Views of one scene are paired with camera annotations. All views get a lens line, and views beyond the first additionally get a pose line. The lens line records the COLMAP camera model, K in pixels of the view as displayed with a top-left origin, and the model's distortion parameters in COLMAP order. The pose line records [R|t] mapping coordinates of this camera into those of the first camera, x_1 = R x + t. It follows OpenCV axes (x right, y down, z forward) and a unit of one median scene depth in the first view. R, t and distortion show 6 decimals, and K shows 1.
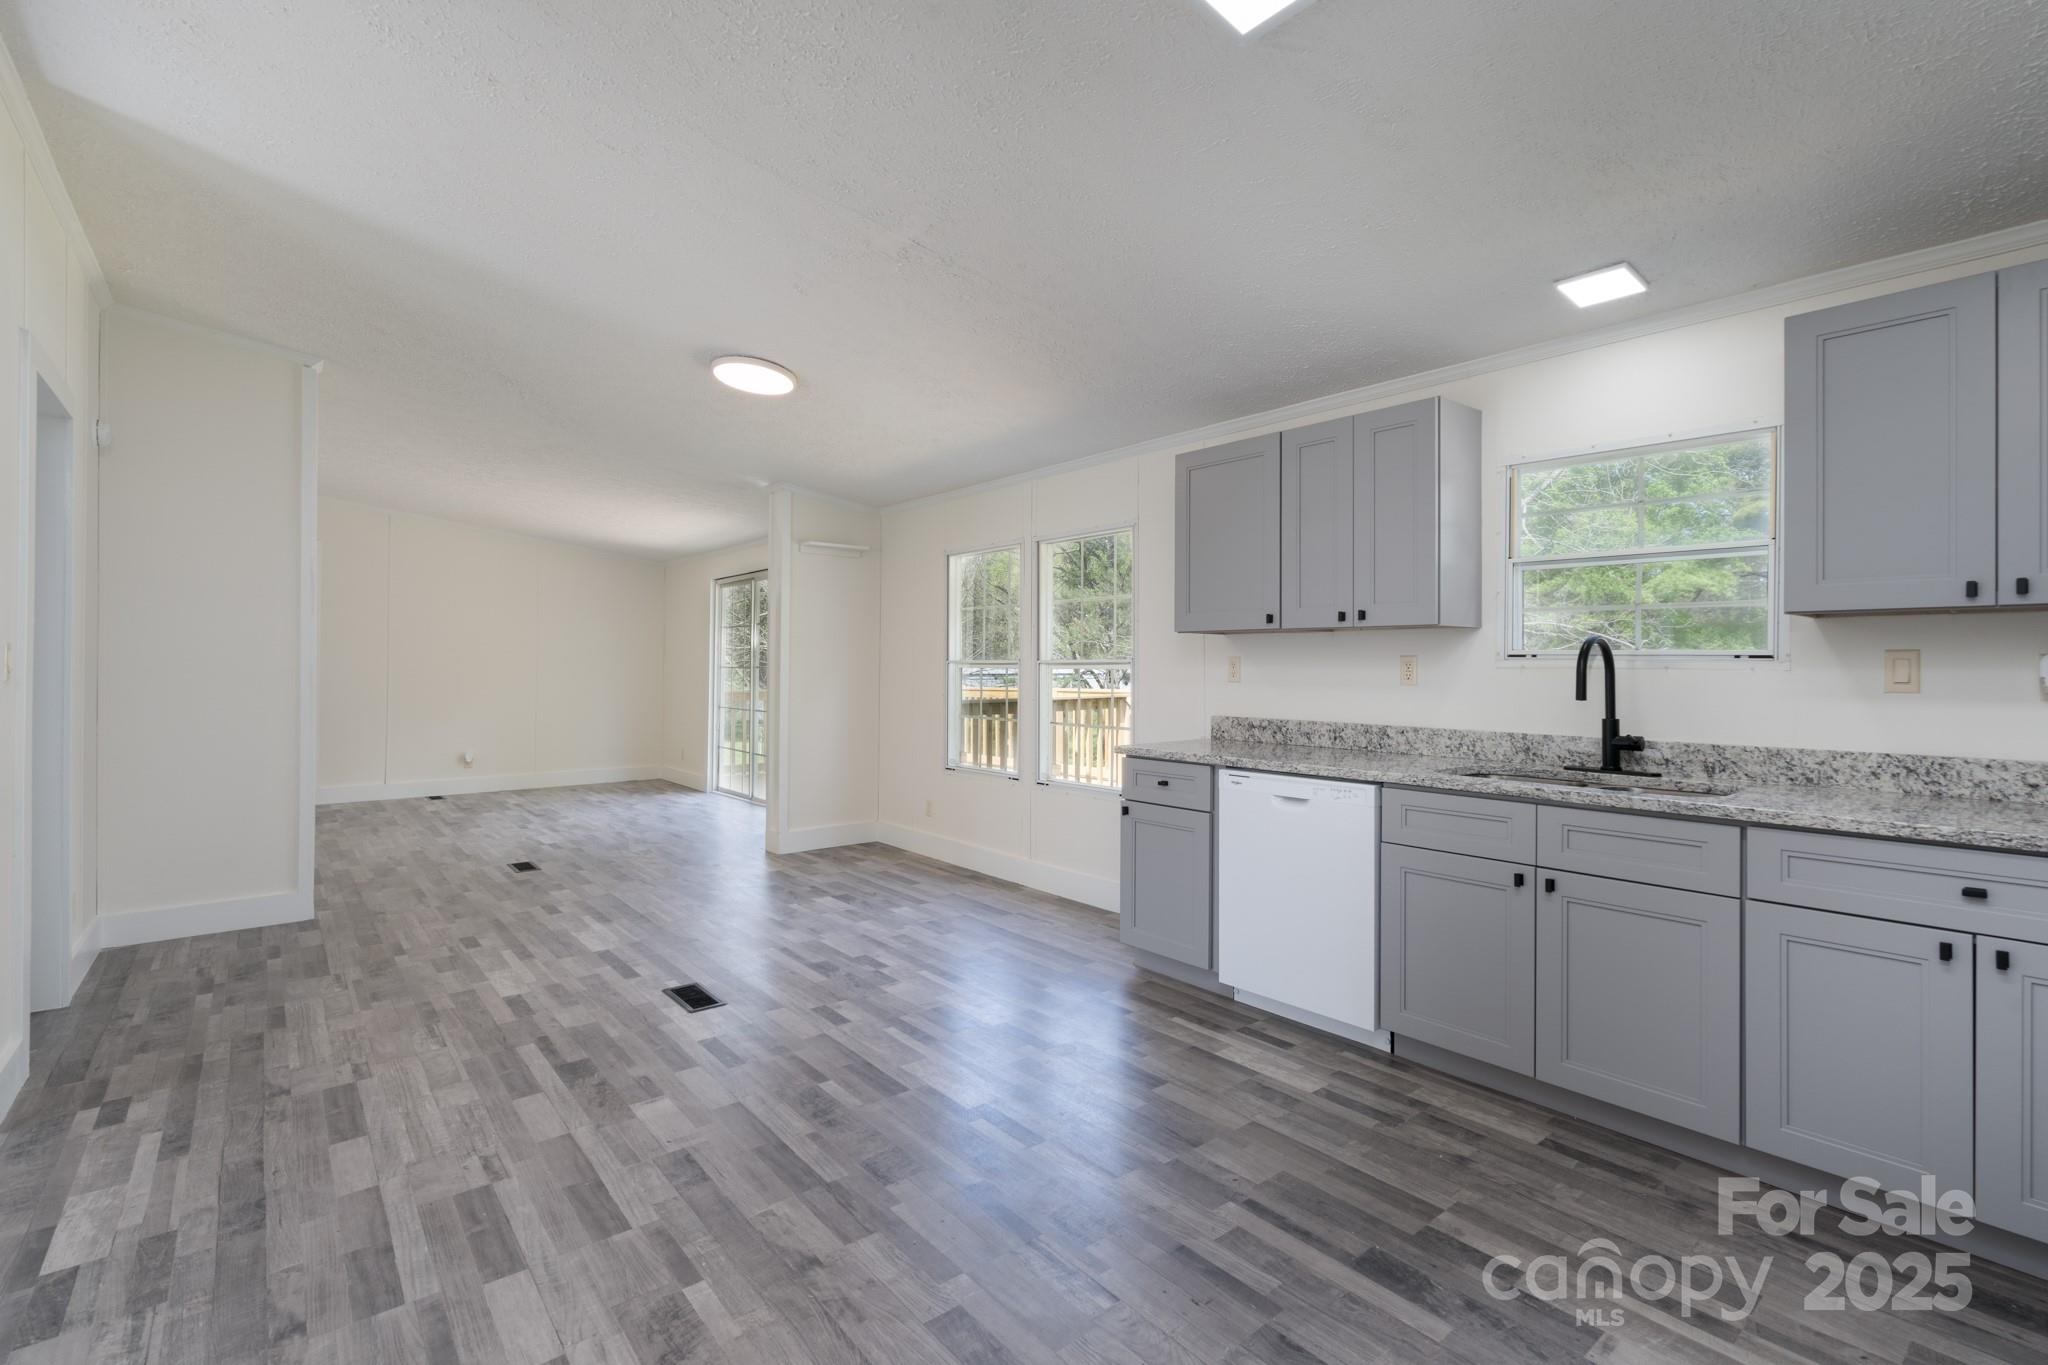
lens RADIAL K [[932.5, 0, 1026.7], [0, 932.5, 658.2], [0, 0, 1]] dist [-0.006883, 0.000320]
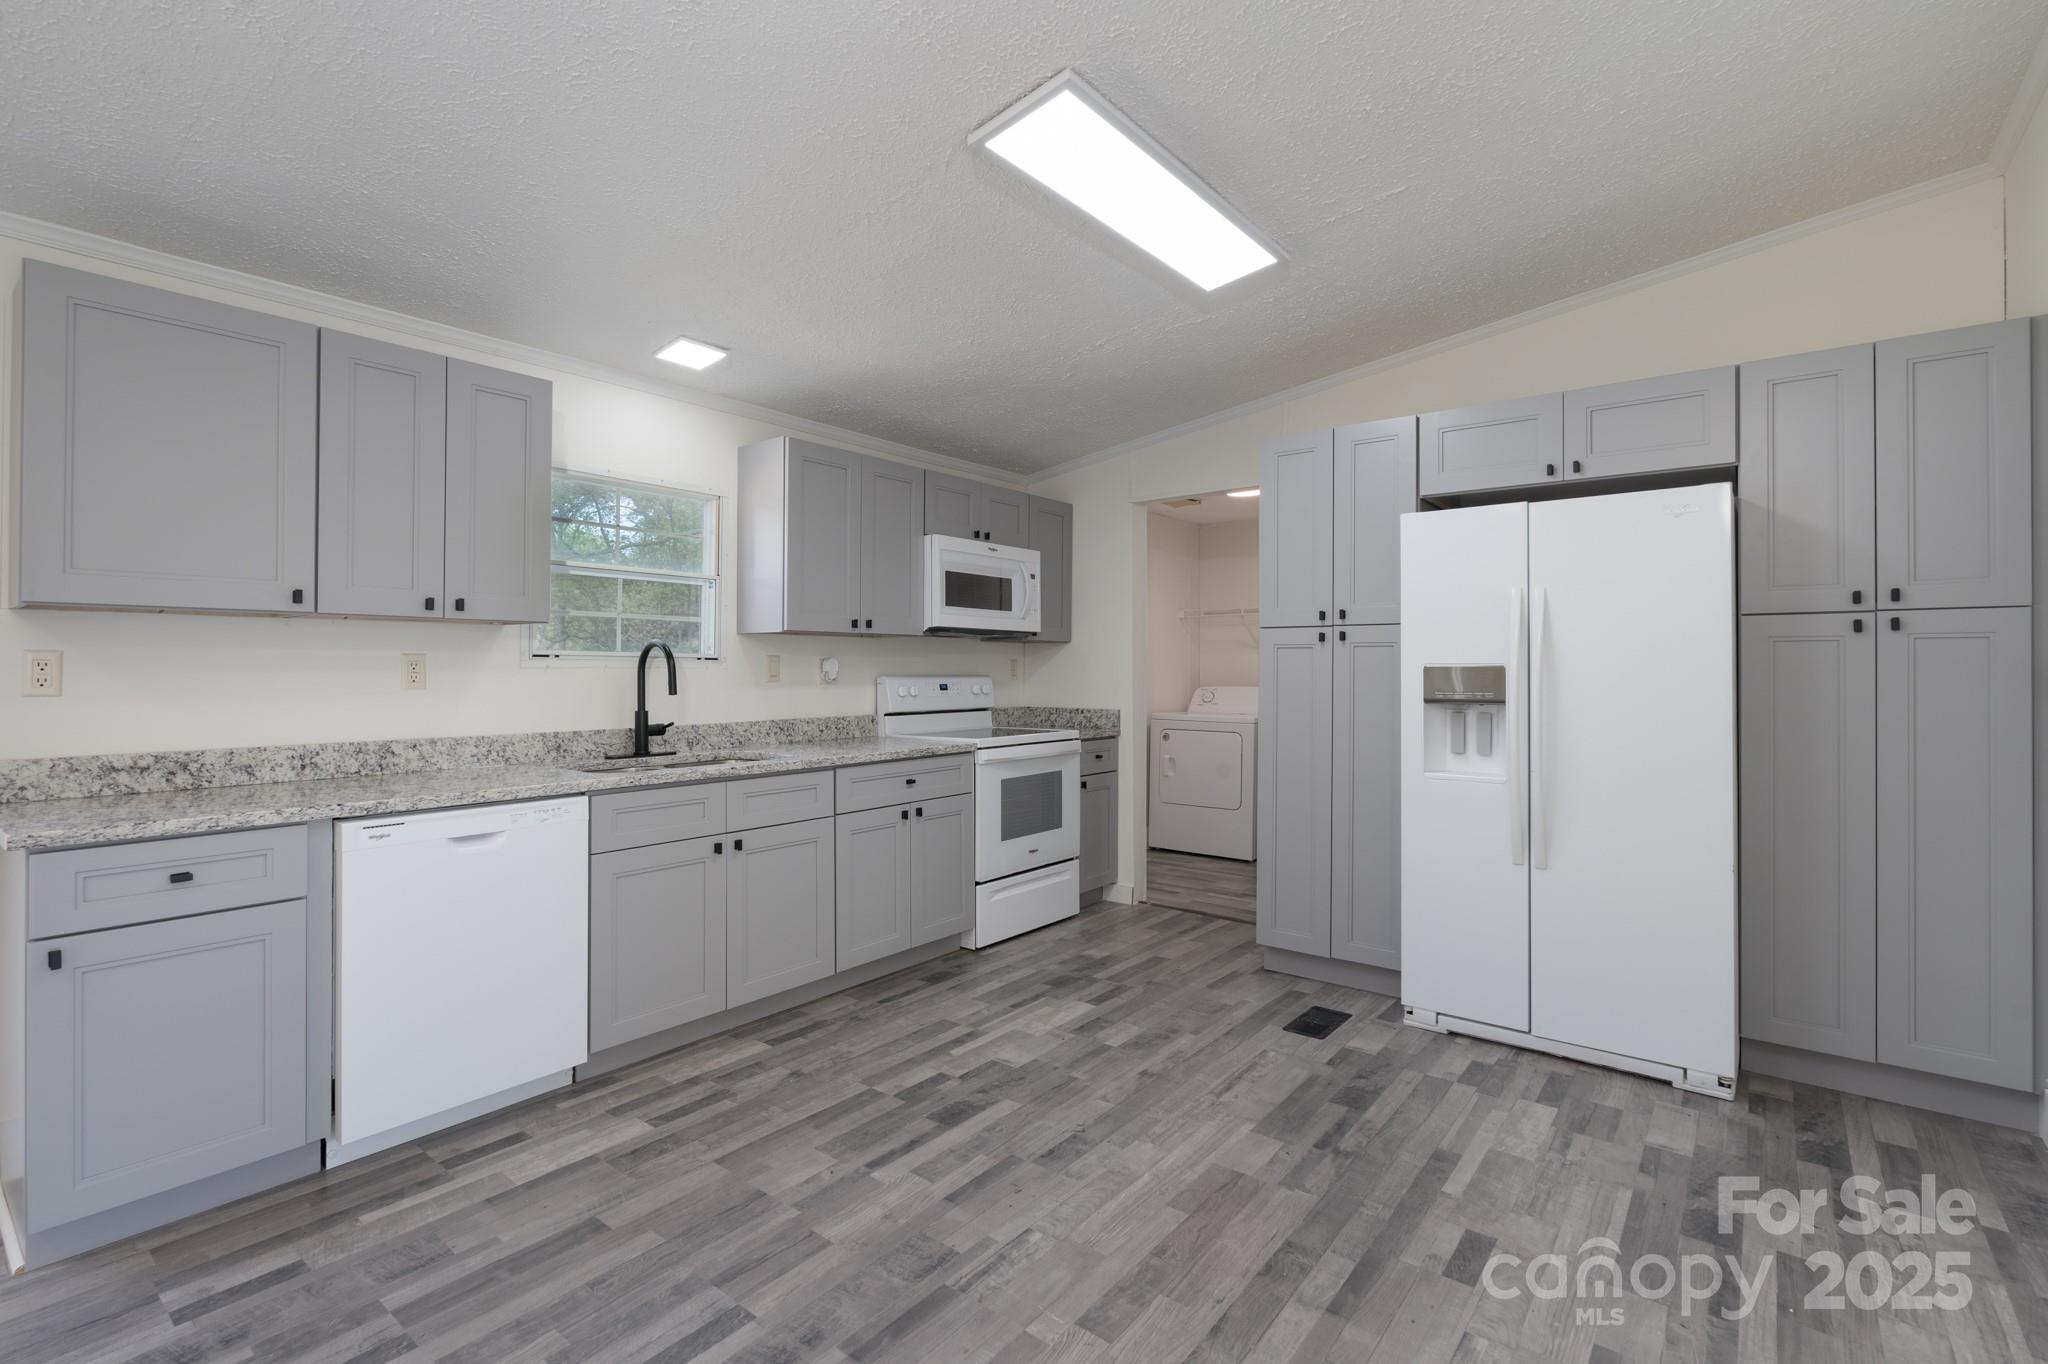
lens RADIAL K [[932.5, 0, 1021.5], [0, 932.5, 663.5], [0, 0, 1]] dist [-0.006883, 0.000320]
pose [[-0.208820, -0.000324, 0.977954, -0.603519], [-0.007982, 0.999967, -0.001373, 0.003205], [-0.977922, -0.008092, -0.208815, 0.751934]]
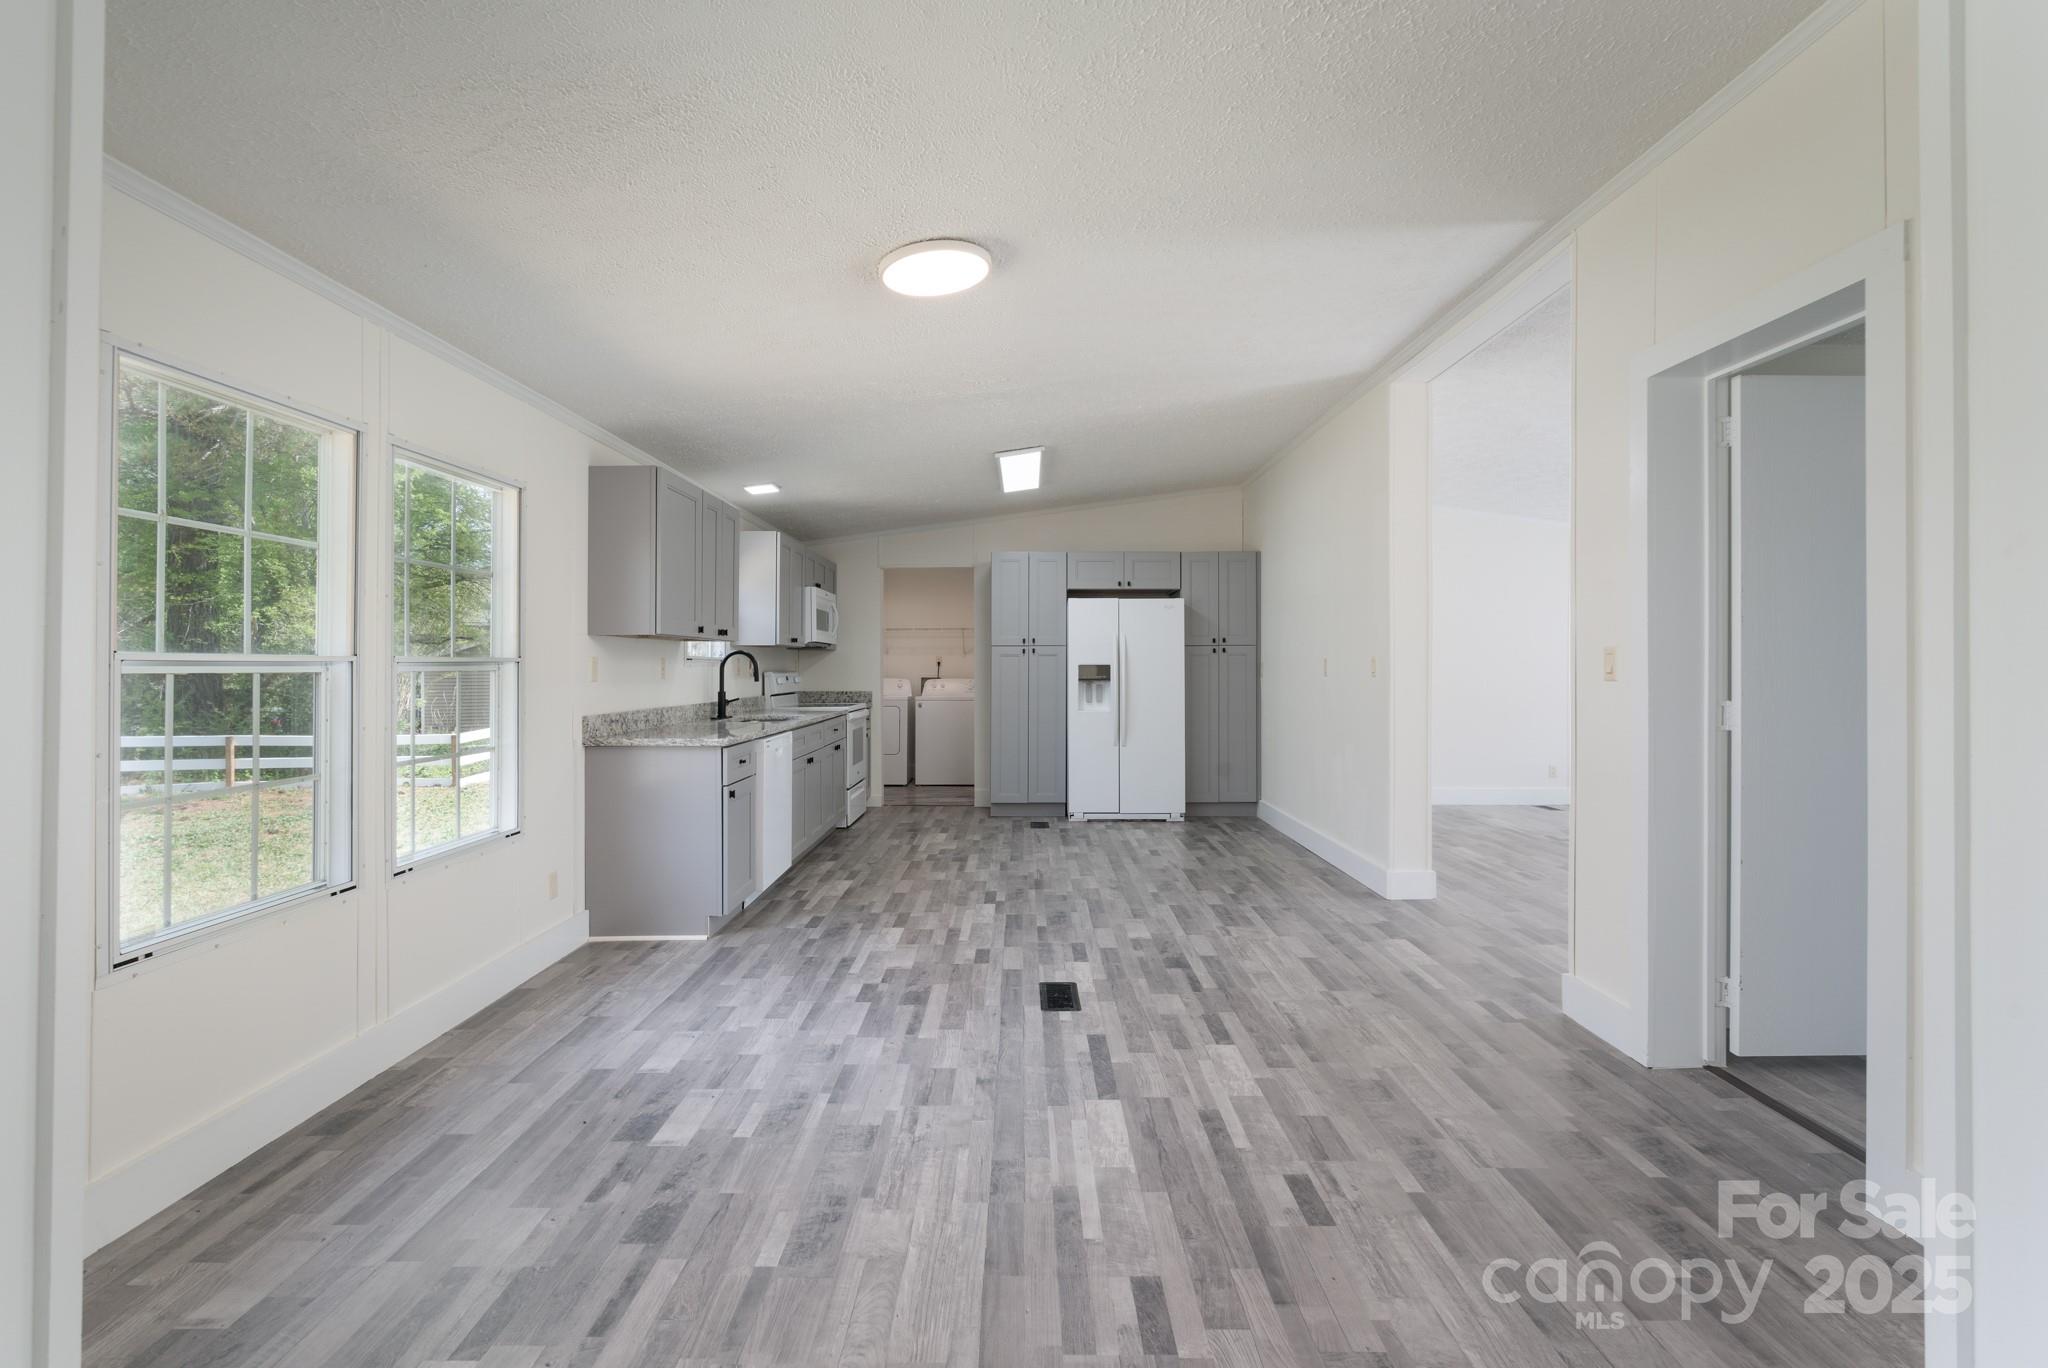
lens RADIAL K [[932.5, 0, 1027.7], [0, 932.5, 654.6], [0, 0, 1]] dist [-0.006883, 0.000320]
pose [[-0.776125, 0.004436, 0.630564, -1.109358], [-0.006923, 0.999855, -0.015556, 0.013374], [-0.630542, -0.016438, -0.775981, 2.075521]]
